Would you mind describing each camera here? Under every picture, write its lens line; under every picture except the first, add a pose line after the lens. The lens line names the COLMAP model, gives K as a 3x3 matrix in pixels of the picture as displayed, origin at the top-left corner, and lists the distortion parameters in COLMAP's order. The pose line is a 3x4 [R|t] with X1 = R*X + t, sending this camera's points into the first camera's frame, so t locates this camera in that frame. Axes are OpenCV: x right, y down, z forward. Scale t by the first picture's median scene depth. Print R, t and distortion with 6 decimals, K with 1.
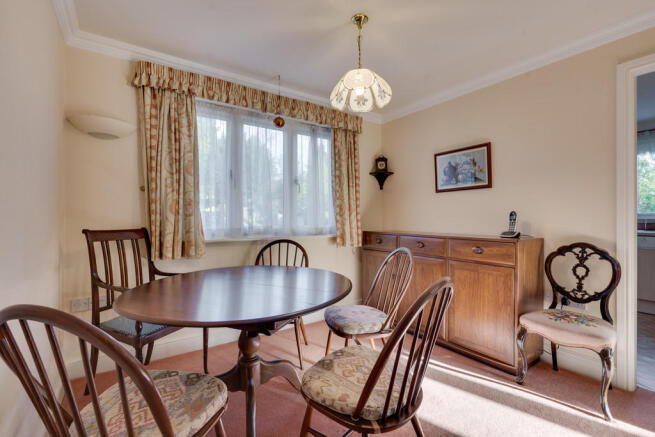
lens RADIAL K [[297.3, 0, 327.7], [0, 297.3, 219.6], [0, 0, 1]] dist [0.007842, -0.000207]
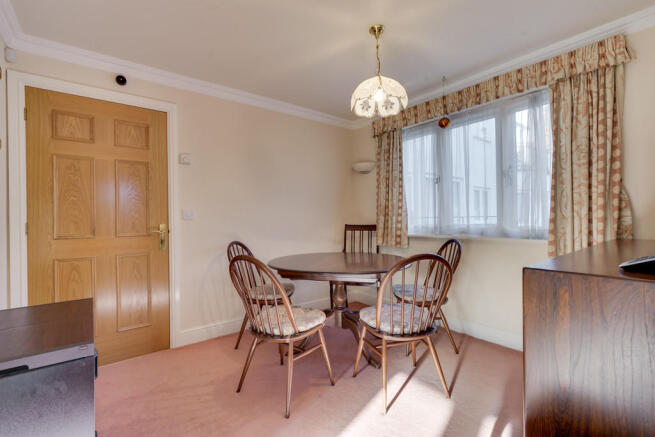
lens RADIAL K [[297.3, 0, 330.5], [0, 297.3, 217.6], [0, 0, 1]] dist [0.007842, -0.000207]
pose [[0.064508, 0.001706, -0.997916, 0.843945], [0.005708, 0.999982, 0.002078, -0.008179], [0.997901, -0.005830, 0.064497, 0.557042]]
